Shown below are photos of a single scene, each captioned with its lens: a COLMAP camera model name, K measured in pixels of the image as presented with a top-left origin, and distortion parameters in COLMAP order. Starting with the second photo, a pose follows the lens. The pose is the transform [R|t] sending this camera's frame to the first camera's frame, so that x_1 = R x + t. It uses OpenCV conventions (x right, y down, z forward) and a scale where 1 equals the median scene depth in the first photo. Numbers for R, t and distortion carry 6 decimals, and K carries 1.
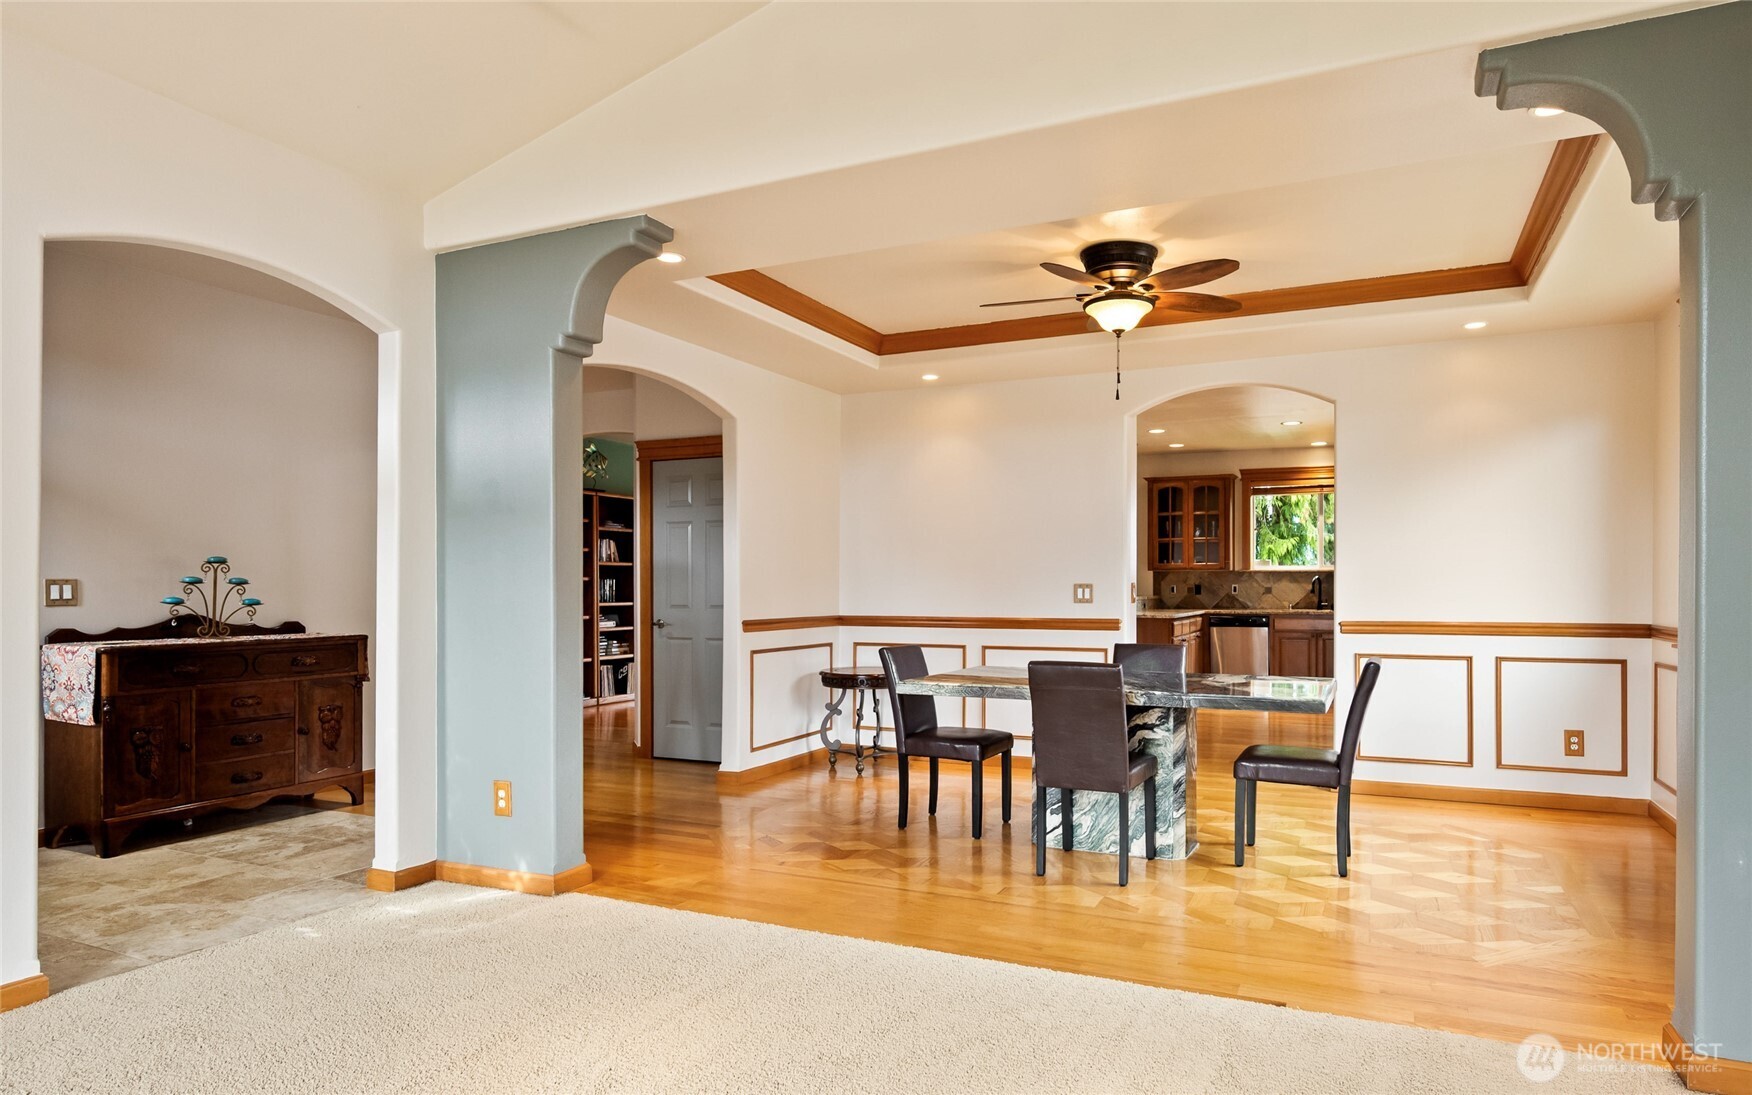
lens RADIAL K [[1020.8, 0, 880.3], [0, 1020.8, 585.3], [0, 0, 1]] dist [-0.001054, -0.000094]
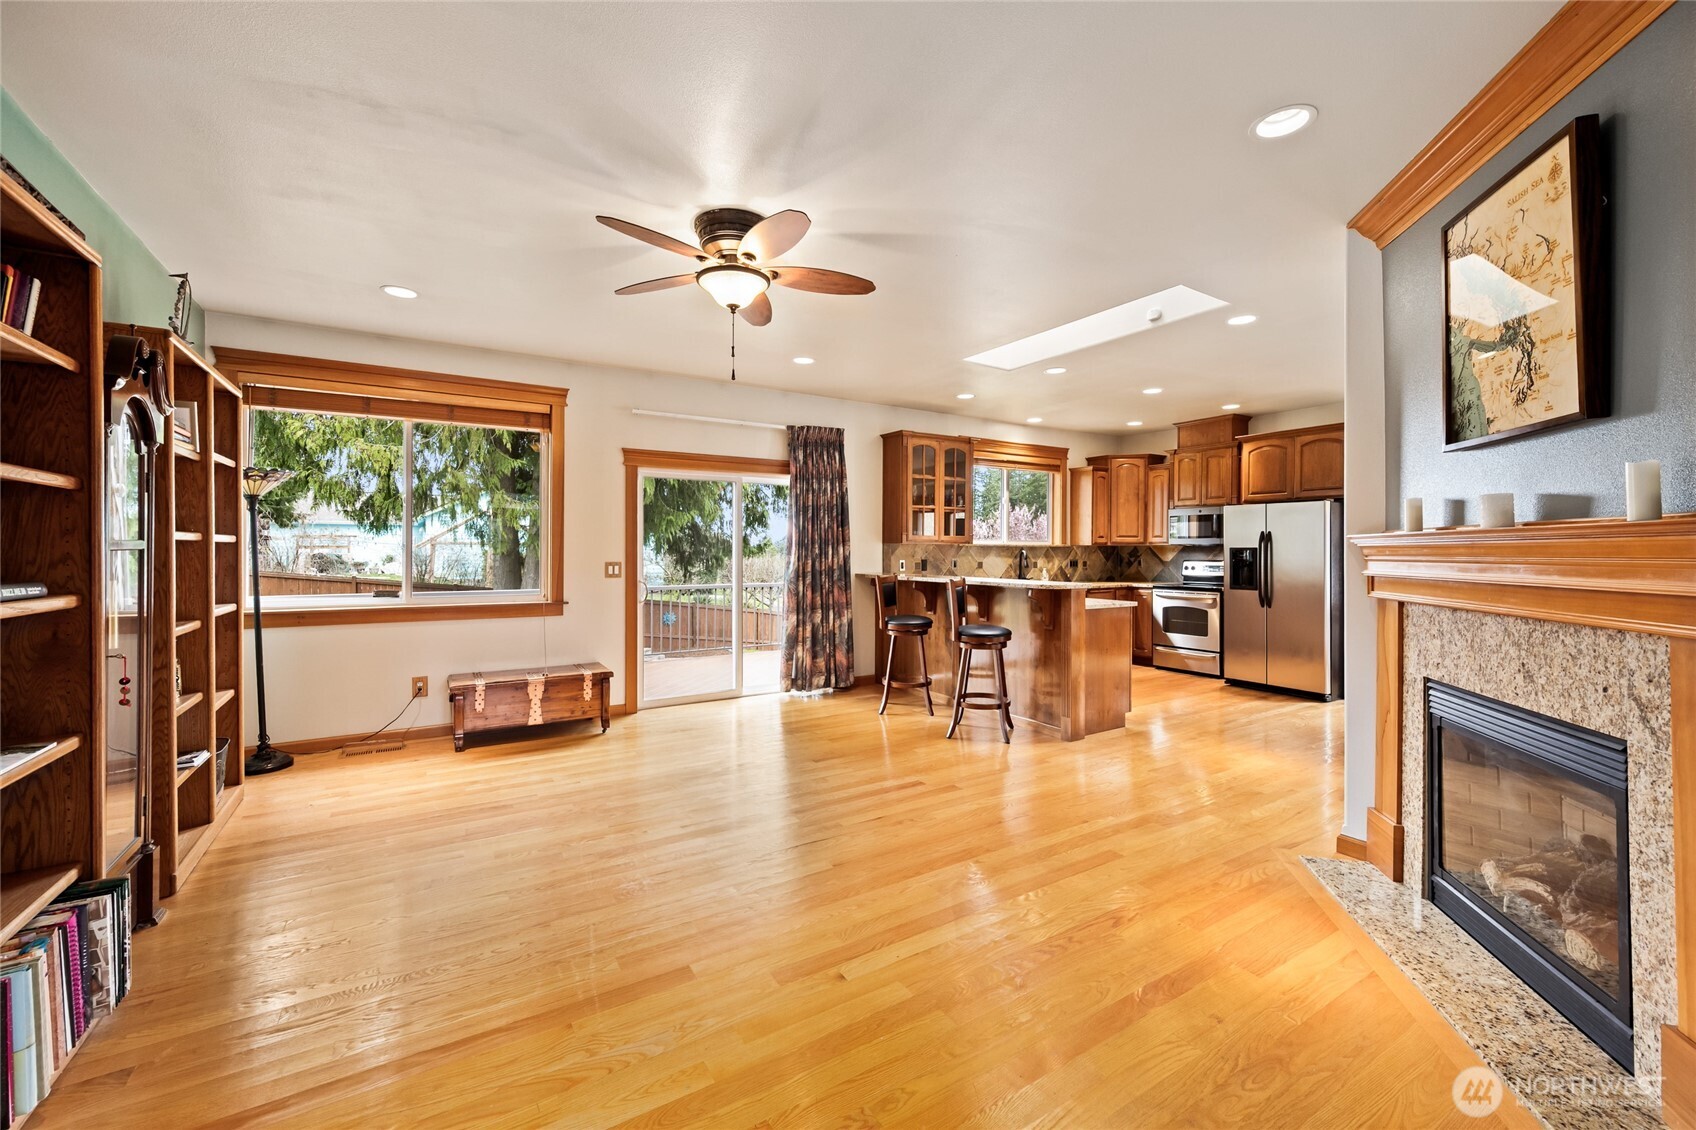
lens RADIAL K [[678.5, 0, 850.1], [0, 678.5, 552.6], [0, 0, 1]] dist [-0.000034, -0.000060]
pose [[0.525118, -0.002468, 0.851026, -0.242019], [-0.003898, 0.999978, 0.005305, -0.010324], [-0.851021, -0.006103, 0.525097, 0.807795]]
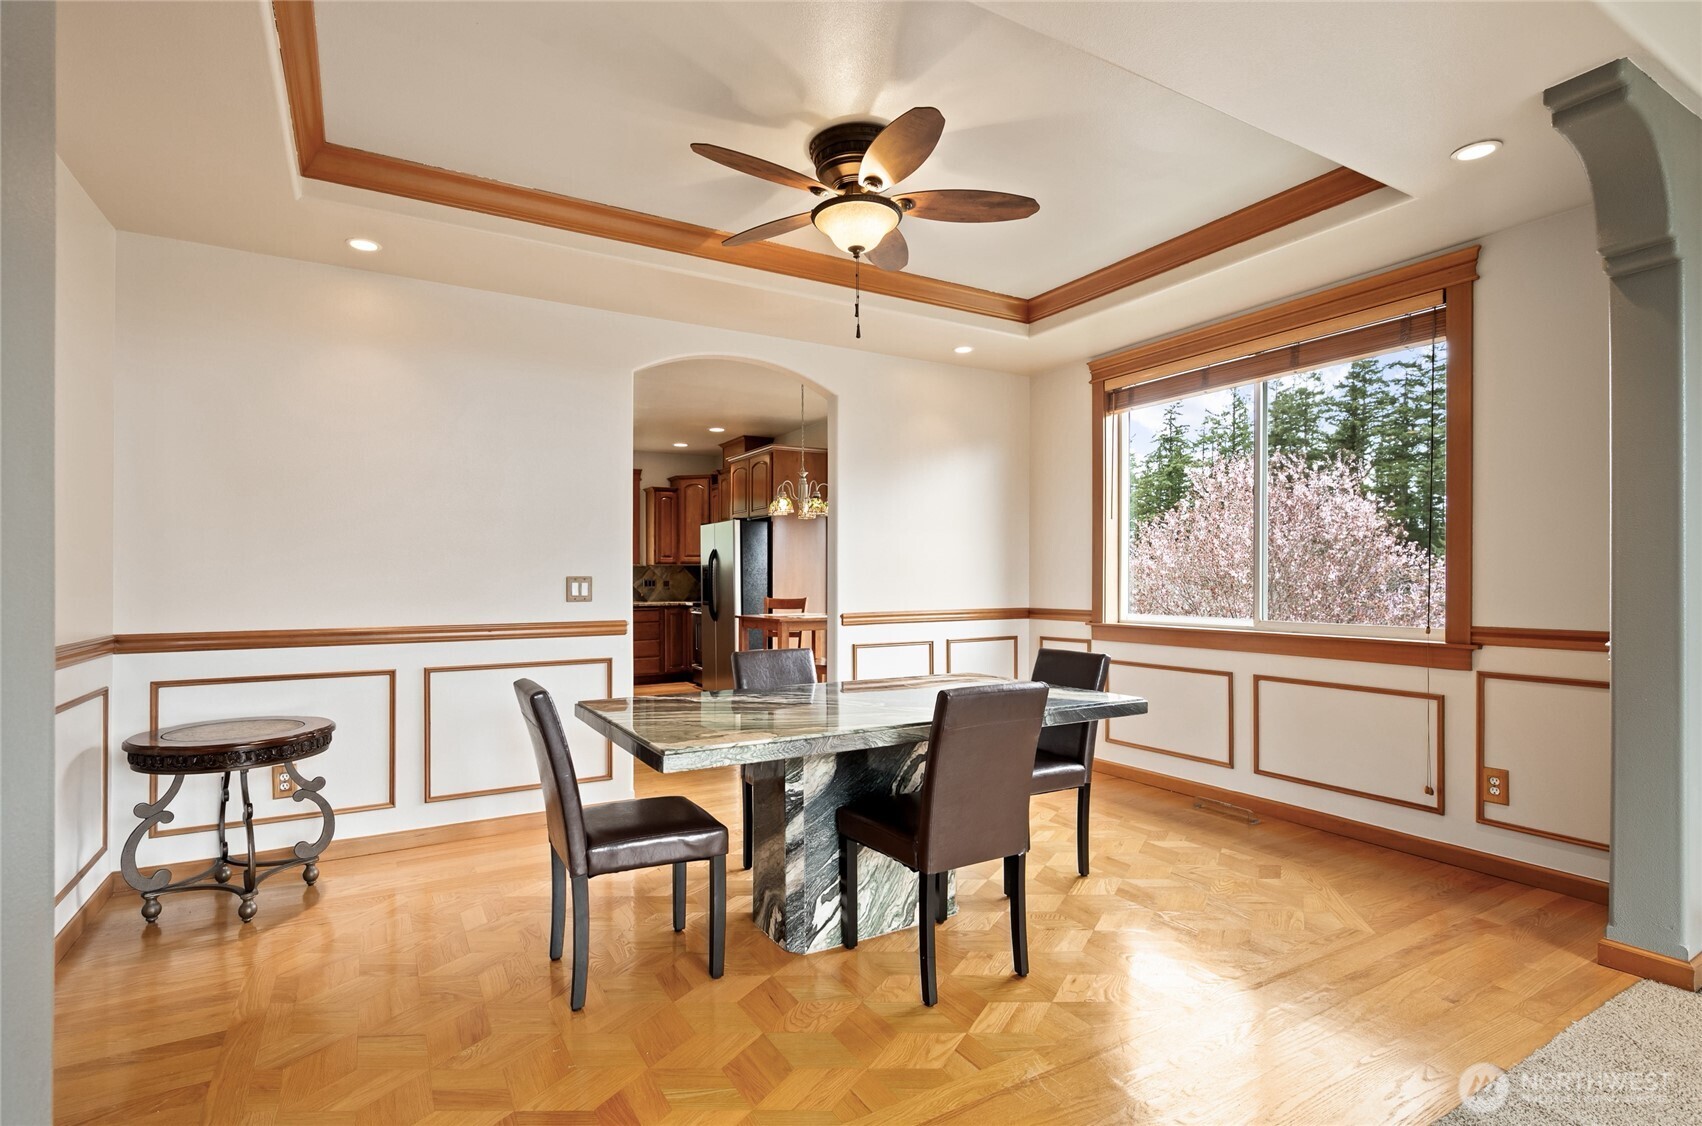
lens RADIAL K [[842.6, 0, 842.4], [0, 842.6, 577.8], [0, 0, 1]] dist [0.000866, -0.000083]
pose [[0.549029, 0.000056, 0.835803, -0.139739], [0.001618, 0.999998, -0.001130, 0.000261], [-0.835802, 0.001973, 0.549028, 0.300628]]
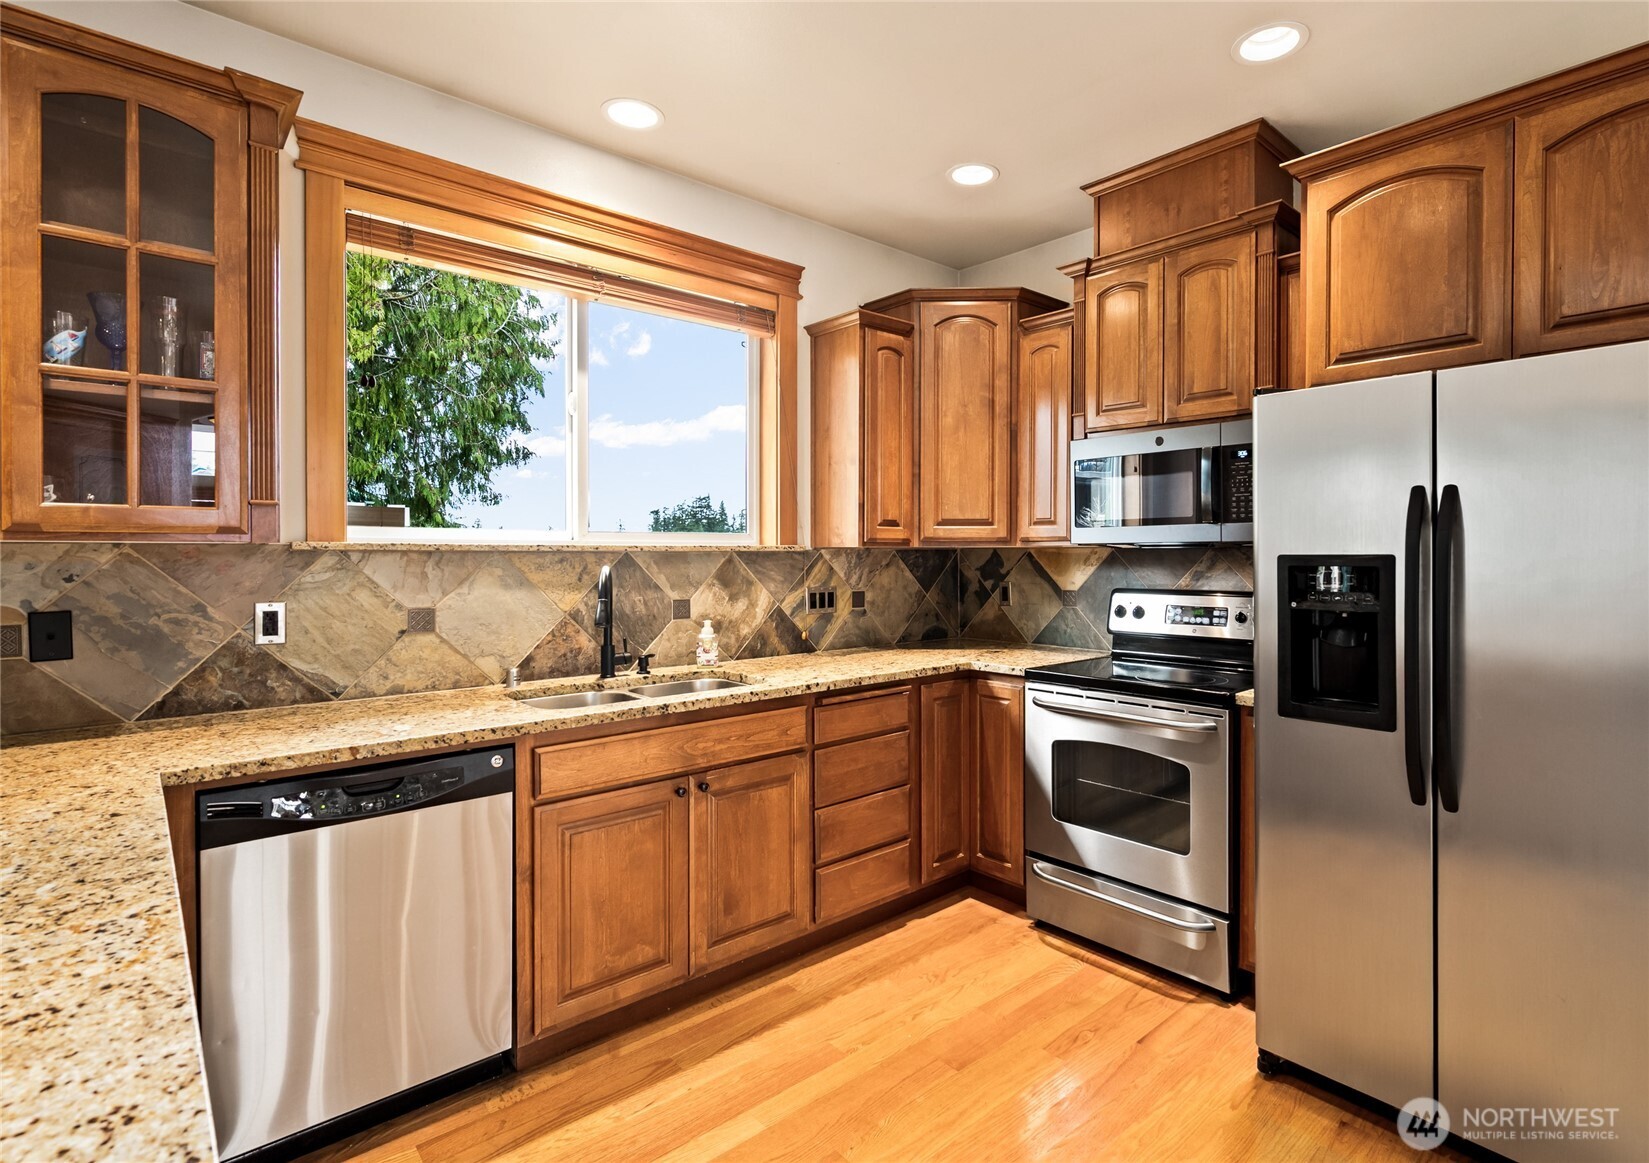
lens RADIAL K [[821.3, 0, 898.0], [0, 821.3, 559.0], [0, 0, 1]] dist [0.000767, -0.000850]
pose [[0.346108, -0.005972, 0.938176, 0.235419], [-0.000832, 0.999977, 0.006673, -0.012996], [-0.938194, -0.003090, 0.346095, 0.853240]]
